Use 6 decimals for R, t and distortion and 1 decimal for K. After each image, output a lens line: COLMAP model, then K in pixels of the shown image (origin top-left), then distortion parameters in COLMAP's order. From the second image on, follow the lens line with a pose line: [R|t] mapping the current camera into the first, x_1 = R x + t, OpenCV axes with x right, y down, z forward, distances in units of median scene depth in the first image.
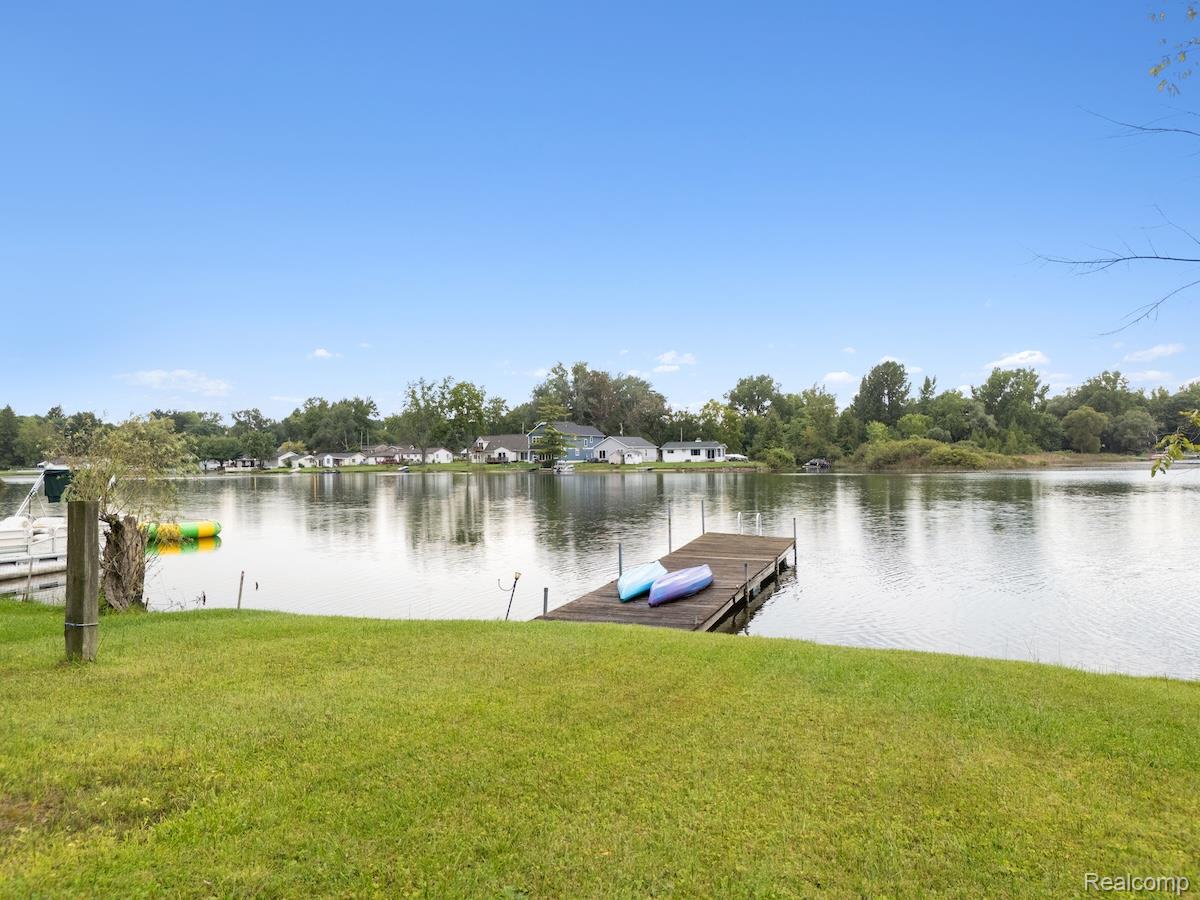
lens RADIAL K [[857.0, 0, 600.0], [0, 857.0, 450.0], [0, 0, 1]] dist [0.086215, -0.121310]
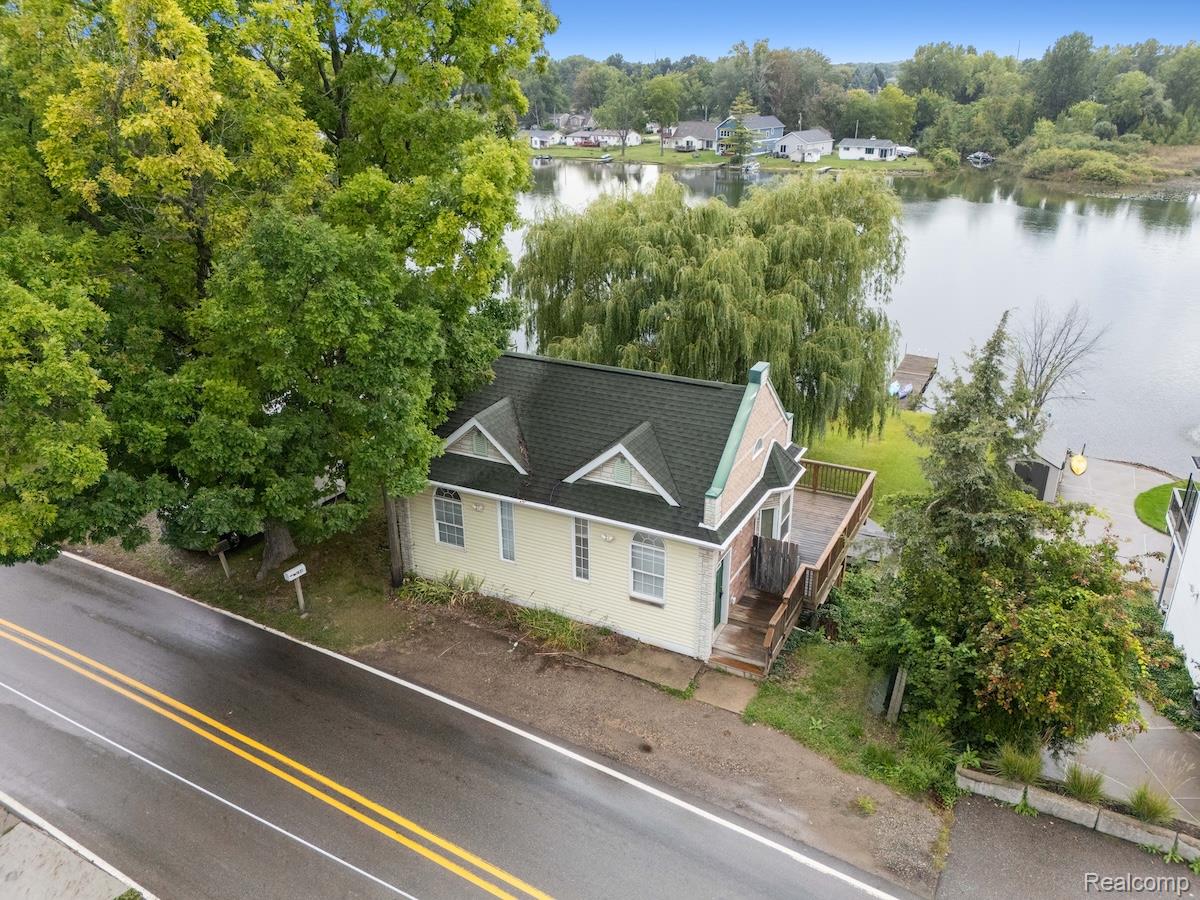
lens RADIAL K [[857.0, 0, 600.0], [0, 857.0, 450.0], [0, 0, 1]] dist [0.086215, -0.121310]
pose [[0.989015, 0.065615, -0.132455, -0.054199], [-0.007582, 0.917420, 0.397849, -0.076582], [0.147621, -0.392474, 0.907839, -0.212793]]
